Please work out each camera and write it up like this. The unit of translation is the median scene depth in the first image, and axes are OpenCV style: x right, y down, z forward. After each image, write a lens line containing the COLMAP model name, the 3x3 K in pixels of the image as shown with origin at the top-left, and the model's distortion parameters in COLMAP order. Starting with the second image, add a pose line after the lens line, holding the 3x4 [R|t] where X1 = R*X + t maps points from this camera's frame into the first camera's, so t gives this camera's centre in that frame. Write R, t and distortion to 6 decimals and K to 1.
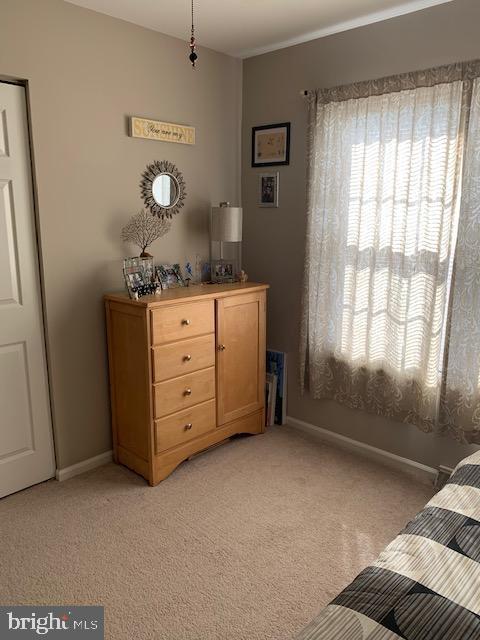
lens RADIAL K [[491.6, 0, 240.3], [0, 491.6, 310.6], [0, 0, 1]] dist [0.007662, -0.006236]
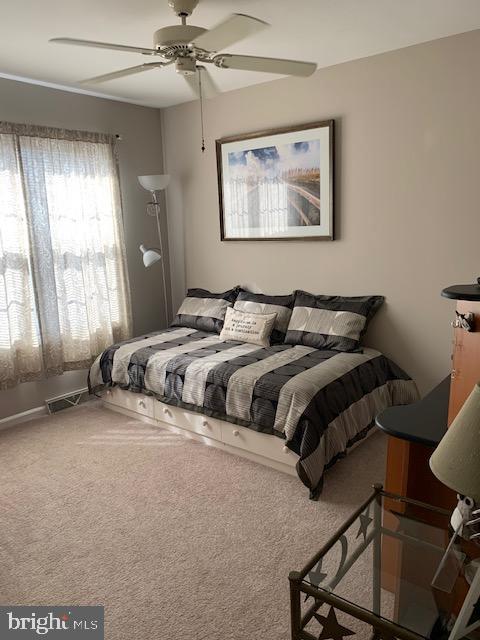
lens RADIAL K [[491.6, 0, 240.3], [0, 491.6, 310.6], [0, 0, 1]] dist [0.007662, -0.006236]
pose [[-0.083156, -0.177419, 0.980616, -1.041281], [0.223535, 0.955628, 0.191854, -0.085850], [-0.971142, 0.235155, -0.039806, 0.472660]]
